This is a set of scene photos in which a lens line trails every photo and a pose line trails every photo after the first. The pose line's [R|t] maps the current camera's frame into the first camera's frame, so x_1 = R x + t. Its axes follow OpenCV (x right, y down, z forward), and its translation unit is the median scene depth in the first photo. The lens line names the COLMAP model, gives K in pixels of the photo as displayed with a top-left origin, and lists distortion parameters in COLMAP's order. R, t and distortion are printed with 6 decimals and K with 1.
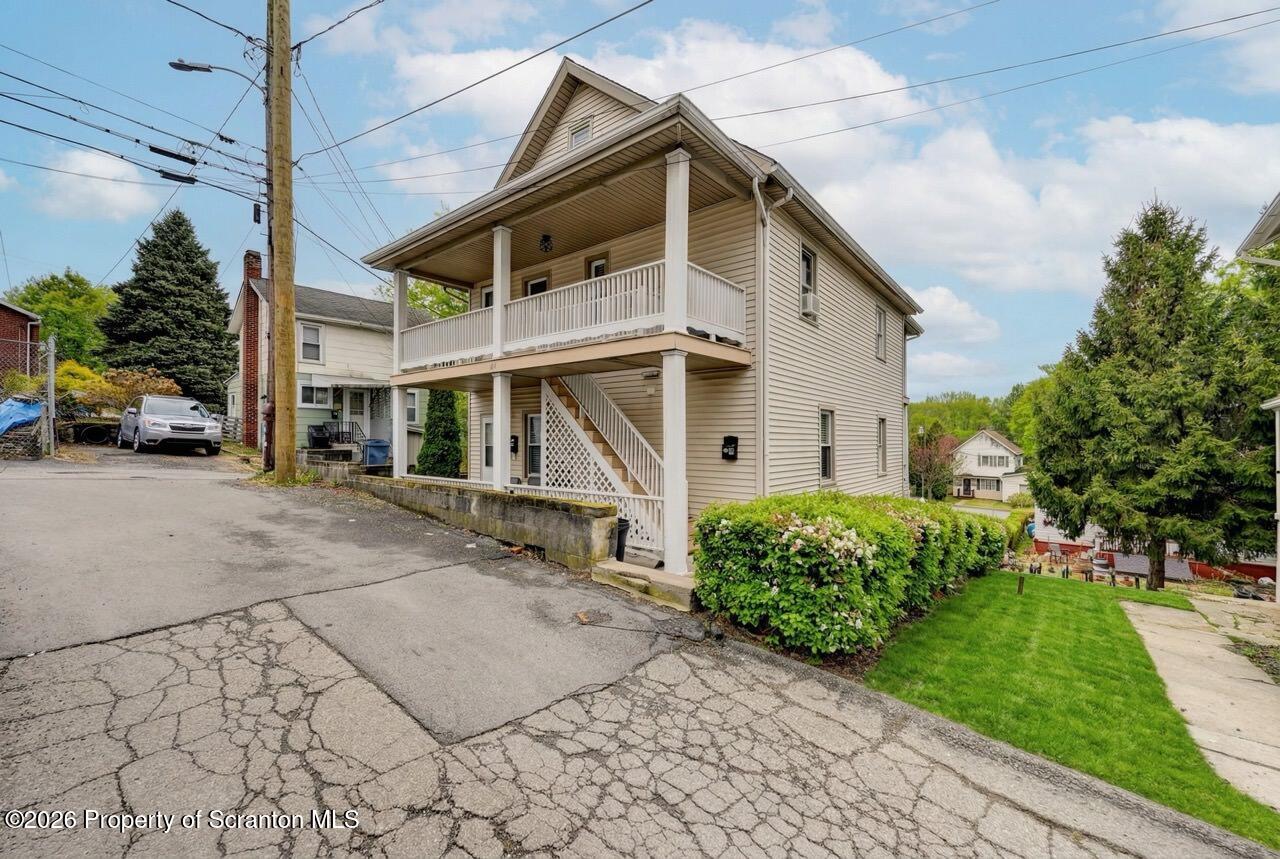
lens RADIAL K [[511.7, 0, 639.3], [0, 511.7, 437.1], [0, 0, 1]] dist [-0.001323, 0.000921]
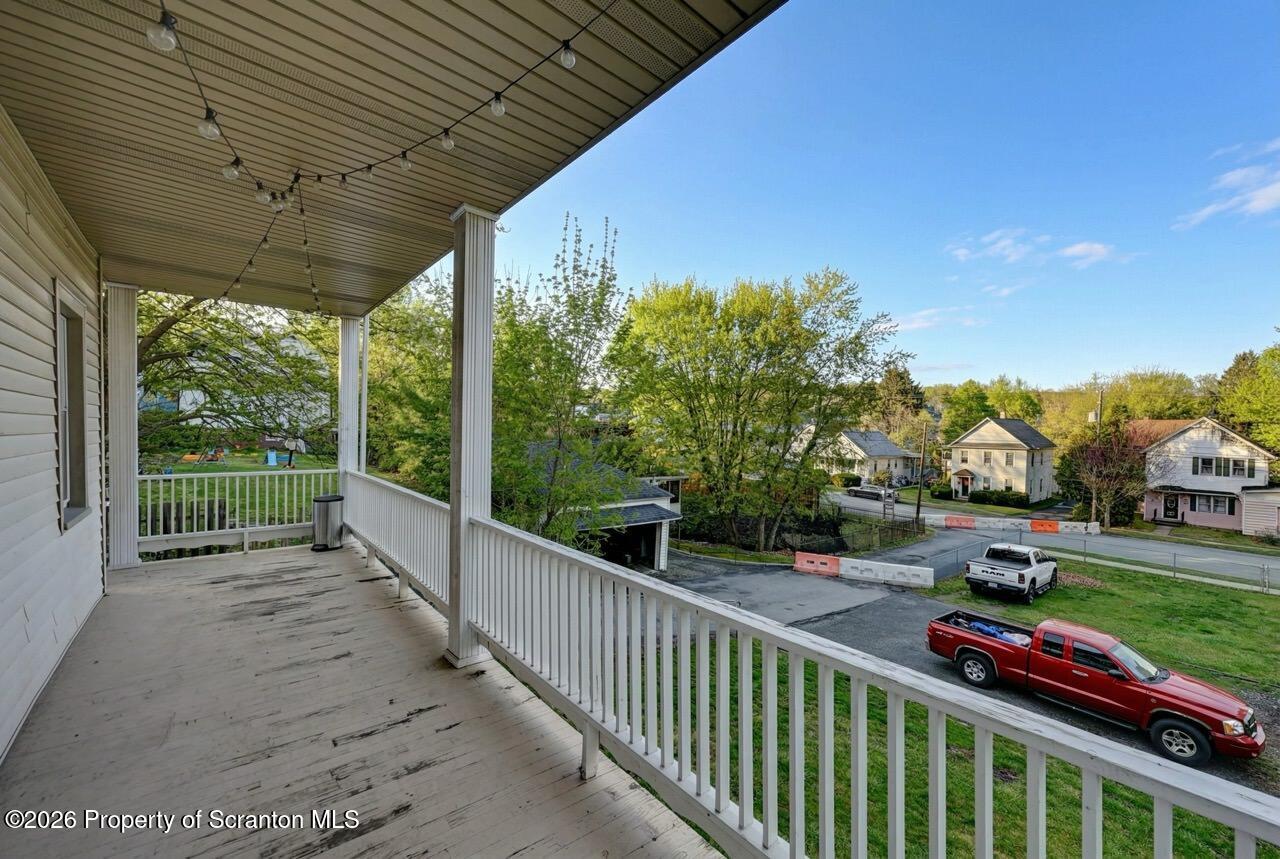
lens RADIAL K [[511.7, 0, 650.7], [0, 511.7, 434.7], [0, 0, 1]] dist [-0.001323, 0.000921]
pose [[0.983156, 0.007239, -0.182627, 0.125175], [-0.005875, 0.999951, 0.008014, 0.007284], [0.182676, -0.006806, 0.983150, 0.267148]]
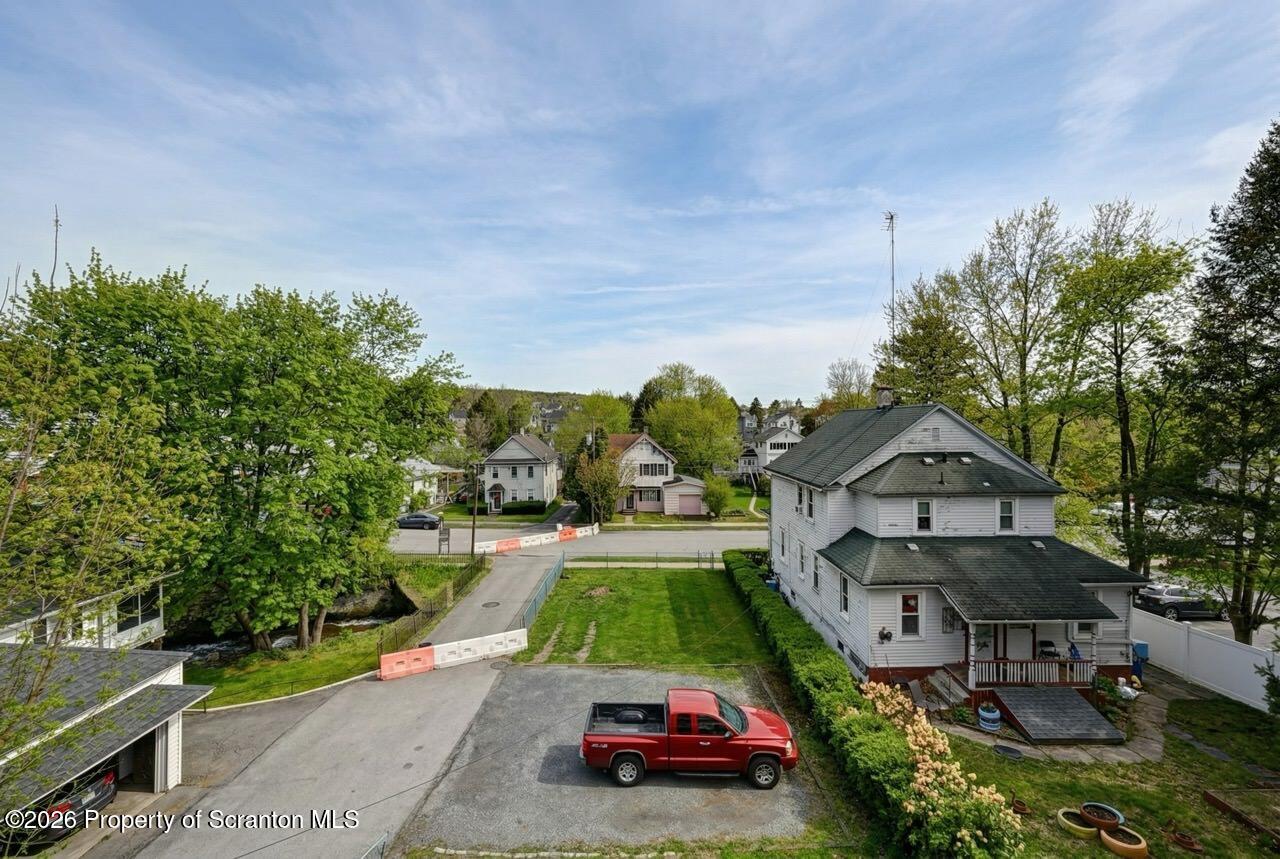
lens RADIAL K [[511.7, 0, 642.6], [0, 511.7, 432.9], [0, 0, 1]] dist [-0.001323, 0.000921]
pose [[0.764366, -0.025581, 0.644275, 0.090937], [0.016787, 0.999664, 0.019775, -0.037441], [-0.644564, -0.004300, 0.764538, 0.317906]]
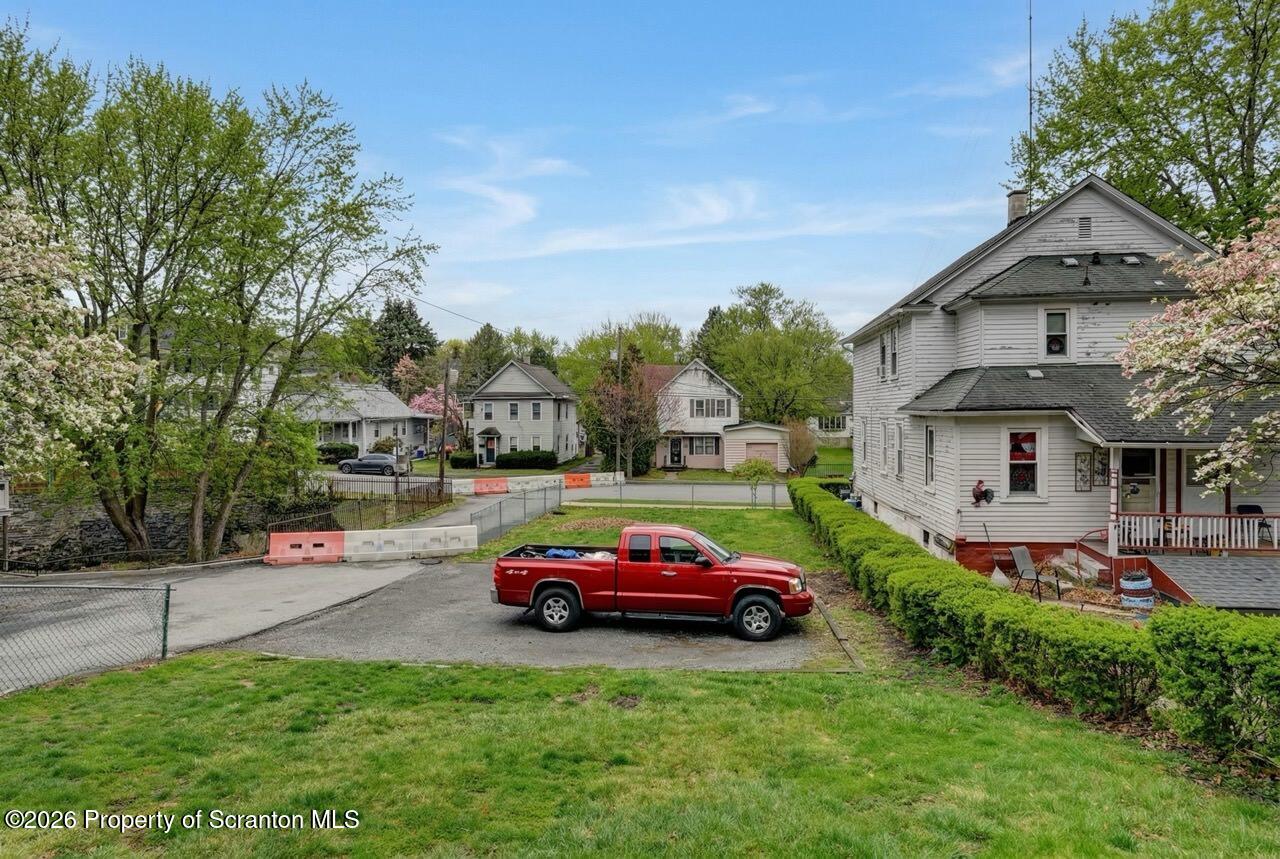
lens RADIAL K [[731.3, 0, 648.0], [0, 731.3, 416.2], [0, 0, 1]] dist [0.003185, 0.000565]
pose [[0.826663, -0.022750, 0.562237, 0.120989], [0.014681, 0.999714, 0.018868, 0.038903], [-0.562506, -0.007343, 0.826761, 0.298574]]
